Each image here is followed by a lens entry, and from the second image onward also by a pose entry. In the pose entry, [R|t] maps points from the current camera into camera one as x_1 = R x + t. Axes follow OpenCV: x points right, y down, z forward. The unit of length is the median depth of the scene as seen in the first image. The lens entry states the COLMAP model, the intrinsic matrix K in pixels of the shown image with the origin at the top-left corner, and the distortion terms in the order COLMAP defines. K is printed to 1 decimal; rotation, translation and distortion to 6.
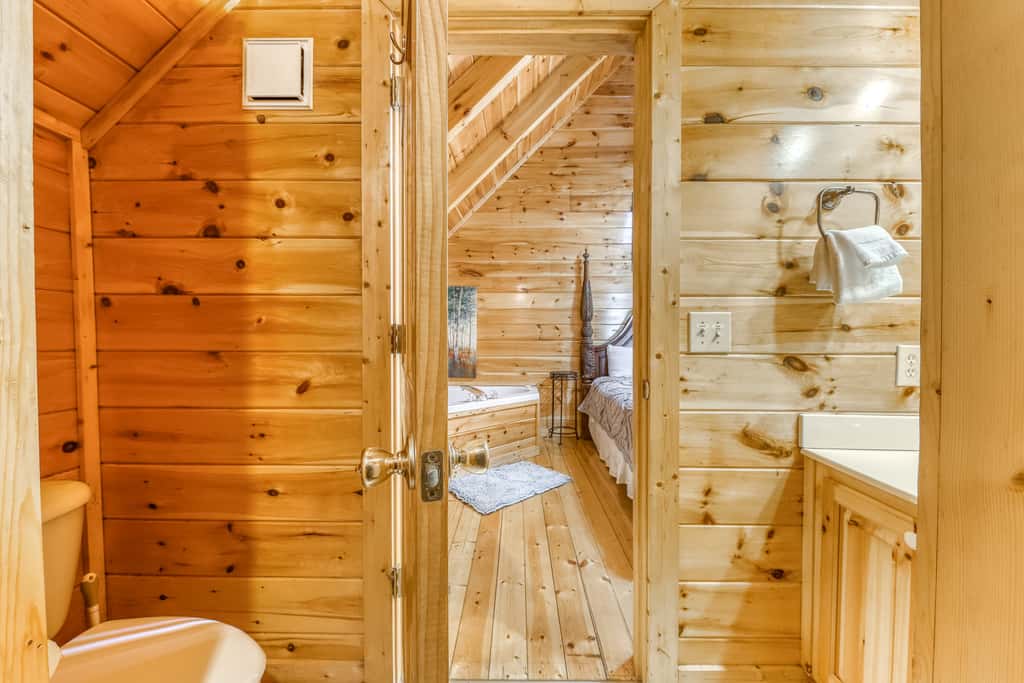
lens RADIAL K [[385.3, 0, 511.1], [0, 385.3, 341.1], [0, 0, 1]] dist [0.000949, 0.000008]
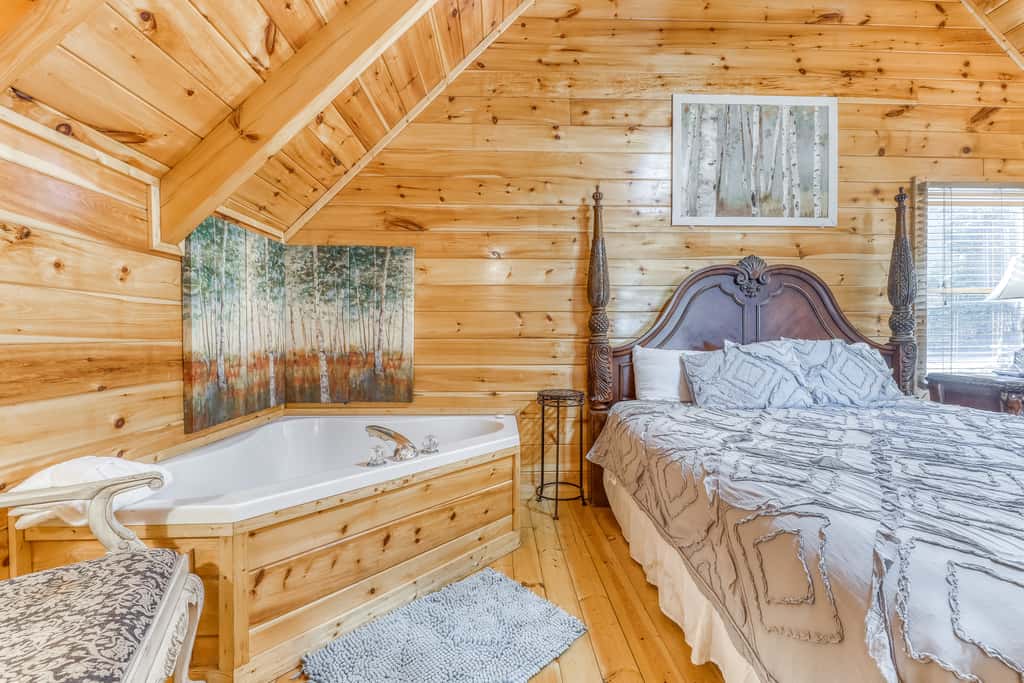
lens RADIAL K [[437.6, 0, 513.0], [0, 437.6, 339.6], [0, 0, 1]] dist [0.002721, 0.000089]
pose [[0.998503, -0.000424, 0.054693, 0.025628], [0.000276, 0.999996, 0.002722, -0.001741], [-0.054693, -0.002702, 0.998500, 0.321501]]
